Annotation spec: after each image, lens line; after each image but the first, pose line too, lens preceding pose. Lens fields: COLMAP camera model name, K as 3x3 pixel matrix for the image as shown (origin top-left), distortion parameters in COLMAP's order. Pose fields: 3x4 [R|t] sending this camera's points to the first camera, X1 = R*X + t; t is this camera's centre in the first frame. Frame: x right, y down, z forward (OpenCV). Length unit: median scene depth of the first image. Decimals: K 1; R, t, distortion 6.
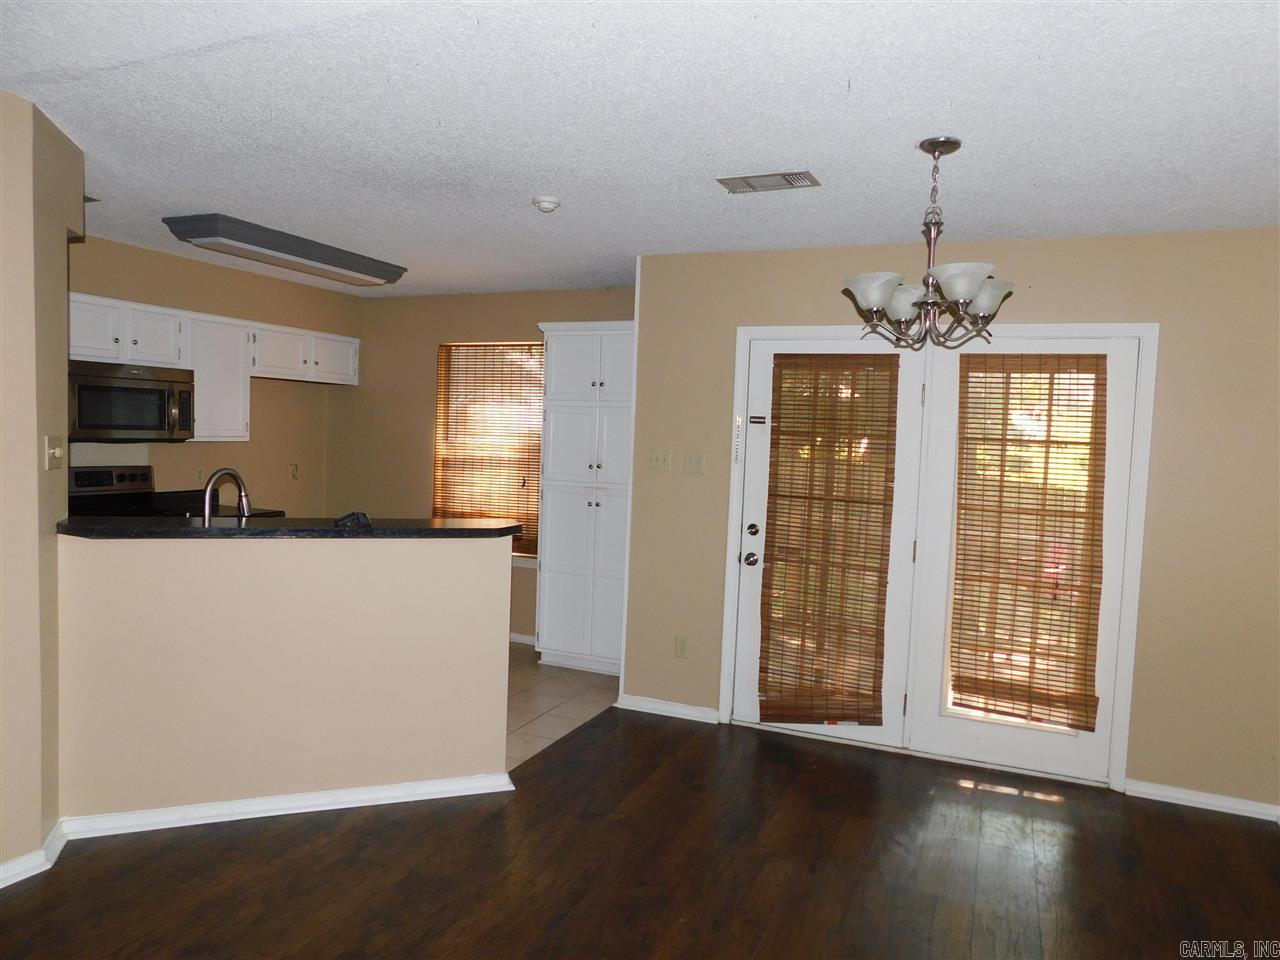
lens RADIAL K [[855.3, 0, 640.0], [0, 855.3, 478.3], [0, 0, 1]] dist [-0.030471, 0.003923]
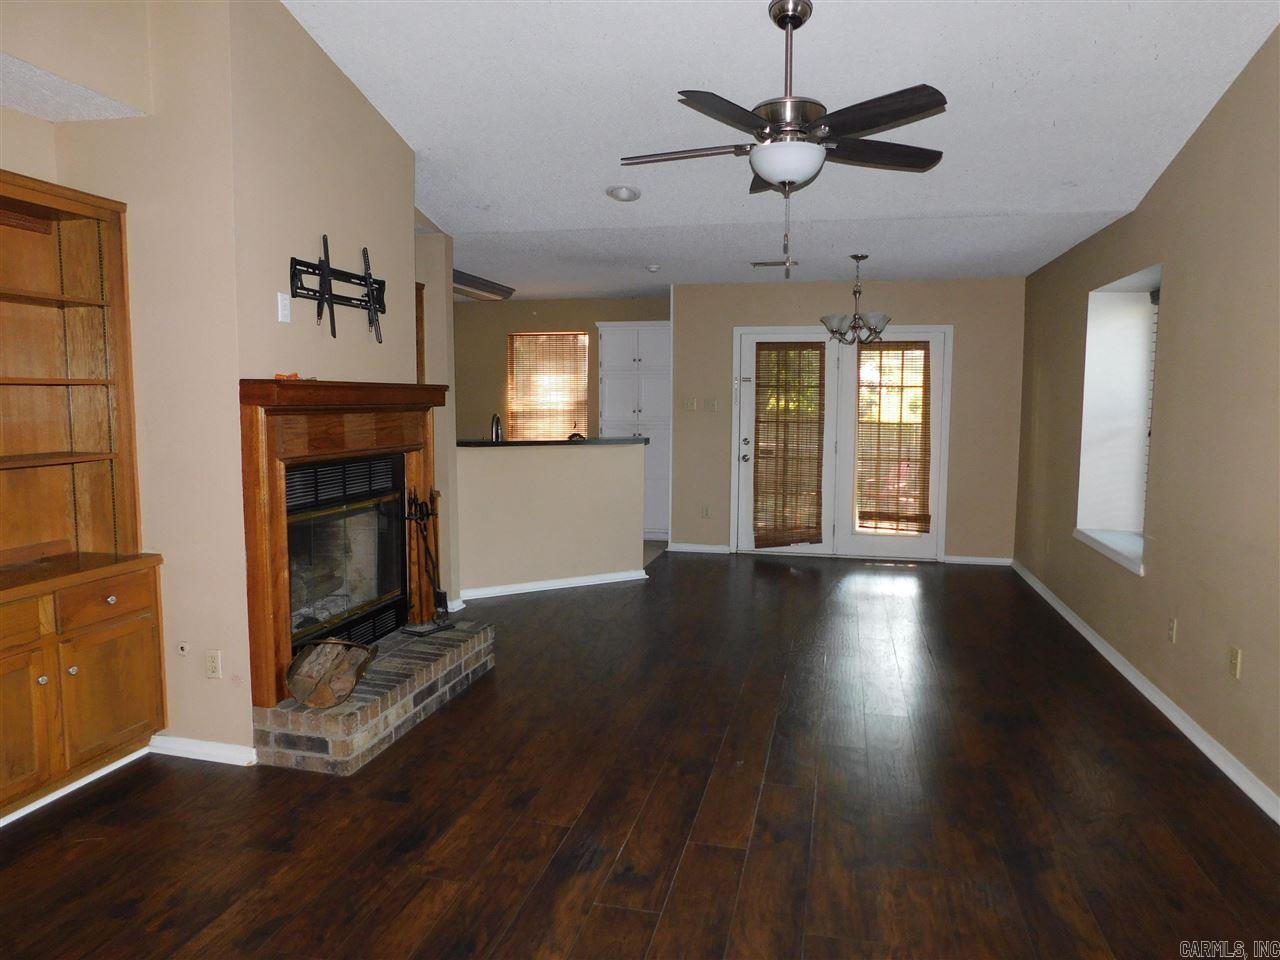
lens RADIAL K [[855.3, 0, 638.3], [0, 855.3, 474.5], [0, 0, 1]] dist [-0.030471, 0.003923]
pose [[0.984617, -0.050024, 0.167413, -0.396120], [0.042919, 0.998028, 0.045797, 0.038483], [-0.169374, -0.037907, 0.984823, -0.724843]]
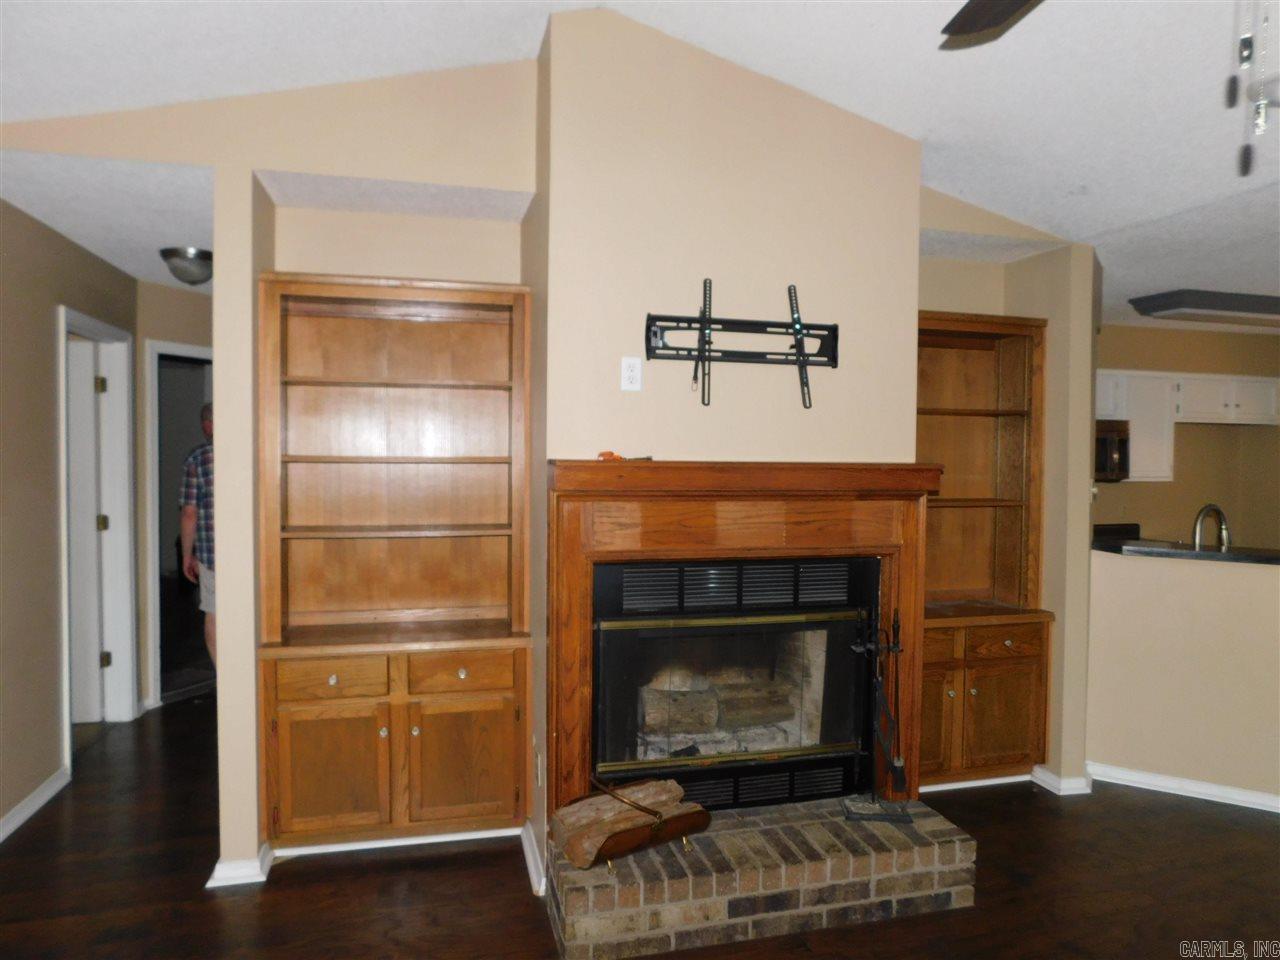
lens RADIAL K [[855.3, 0, 638.3], [0, 855.3, 481.0], [0, 0, 1]] dist [-0.030471, 0.003923]
pose [[0.622044, -0.006620, -0.782954, -0.048329], [-0.027390, 0.999168, -0.030209, 0.010072], [0.782503, 0.040236, 0.621345, -0.292855]]
